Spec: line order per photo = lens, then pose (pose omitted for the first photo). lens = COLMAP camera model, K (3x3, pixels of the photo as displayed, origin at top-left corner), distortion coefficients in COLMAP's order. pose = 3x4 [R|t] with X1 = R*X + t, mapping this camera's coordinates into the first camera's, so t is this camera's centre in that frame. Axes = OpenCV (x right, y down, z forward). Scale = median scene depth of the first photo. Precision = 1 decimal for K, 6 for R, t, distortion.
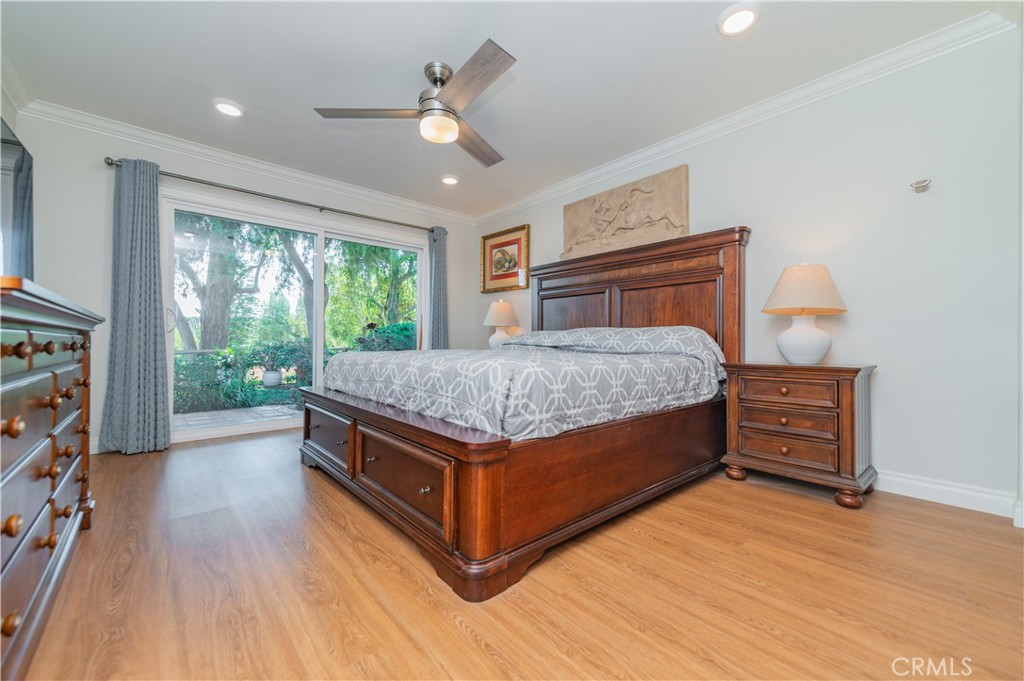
lens RADIAL K [[406.8, 0, 512.0], [0, 406.8, 340.5], [0, 0, 1]] dist [0.001224, -0.000290]
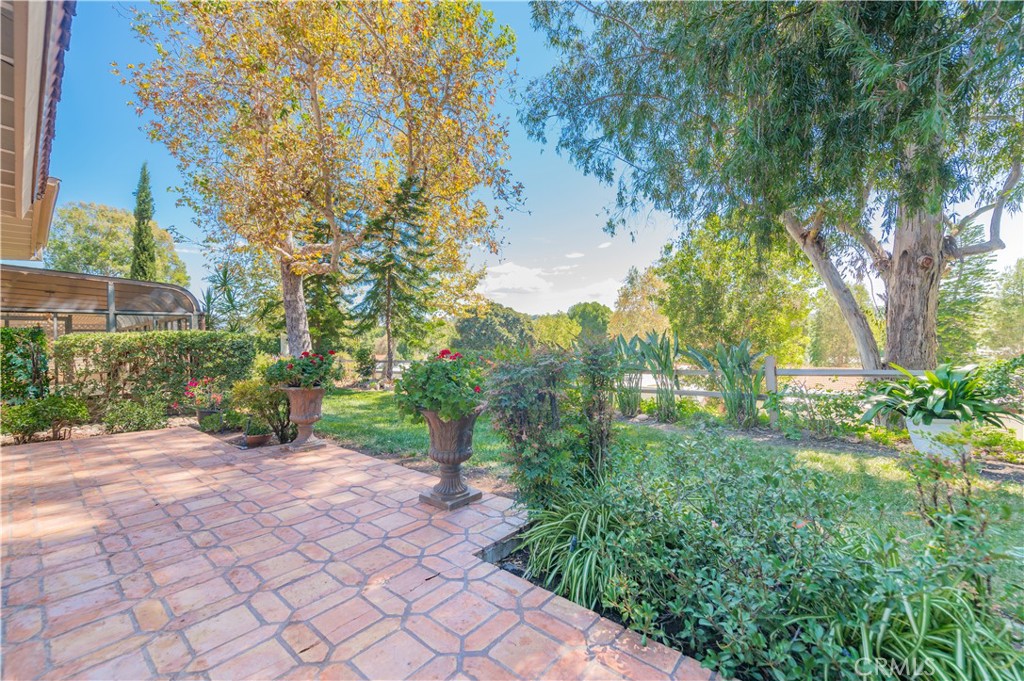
lens RADIAL K [[406.8, 0, 512.0], [0, 406.8, 340.5], [0, 0, 1]] dist [0.001224, -0.000290]
pose [[0.144652, -0.009126, -0.989441, -0.207291], [0.030967, 0.999509, -0.004692, -0.017786], [0.988998, -0.029962, 0.144864, 0.312318]]
